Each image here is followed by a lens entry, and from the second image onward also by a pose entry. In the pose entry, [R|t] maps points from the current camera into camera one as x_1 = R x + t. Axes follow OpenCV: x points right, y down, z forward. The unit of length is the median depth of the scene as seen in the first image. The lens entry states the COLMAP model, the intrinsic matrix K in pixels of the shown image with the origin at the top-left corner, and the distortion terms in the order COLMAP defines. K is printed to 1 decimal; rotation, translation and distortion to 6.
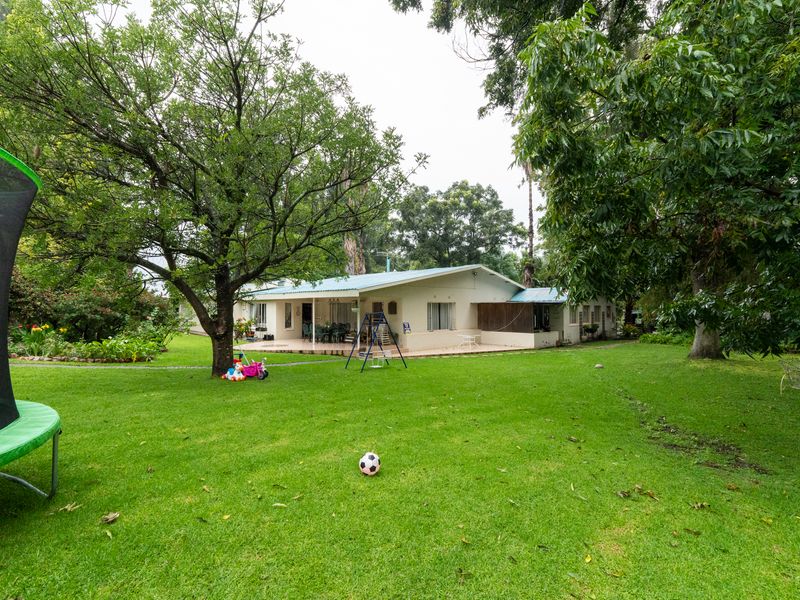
lens RADIAL K [[376.3, 0, 400.0], [0, 376.3, 300.0], [0, 0, 1]] dist [0.001385, 0.000208]
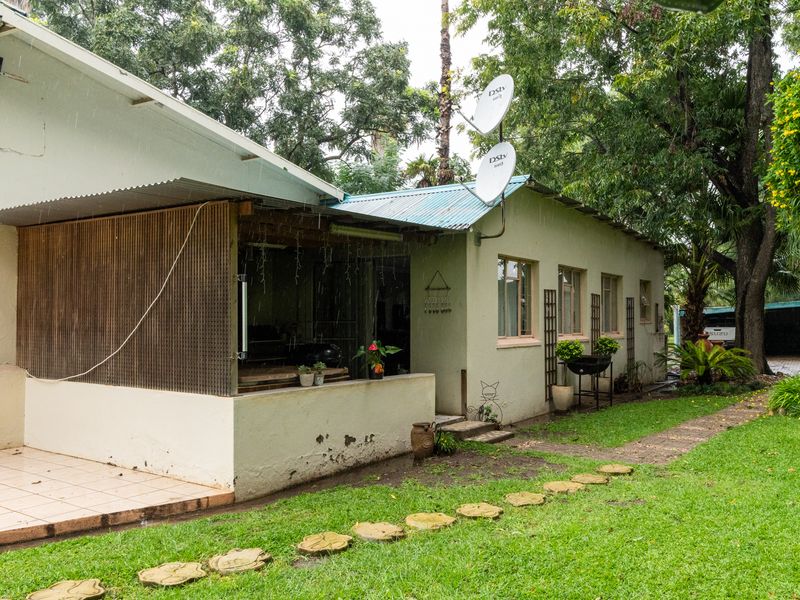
lens RADIAL K [[737.8, 0, 400.0], [0, 737.8, 300.0], [0, 0, 1]] dist [0.002741, 0.000143]
pose [[0.978253, 0.005185, 0.207351, 1.019063], [-0.005730, 0.999982, 0.002028, 0.136486], [-0.207337, -0.003172, 0.978264, 1.968025]]
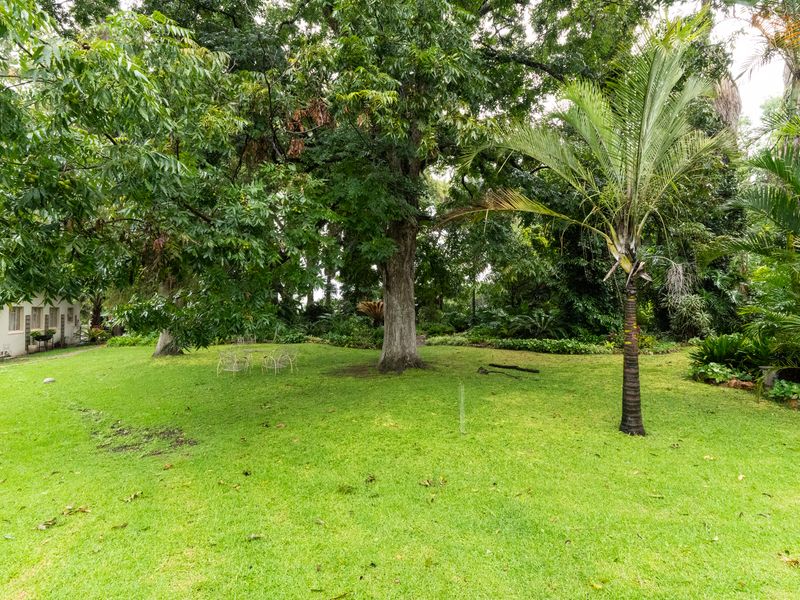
lens RADIAL K [[376.3, 0, 400.0], [0, 376.3, 300.0], [0, 0, 1]] dist [0.001385, 0.000208]
pose [[0.346295, 0.019246, 0.937928, 0.023343], [-0.015204, 0.999773, -0.014901, -0.002494], [-0.938003, -0.009100, 0.346509, -0.032873]]
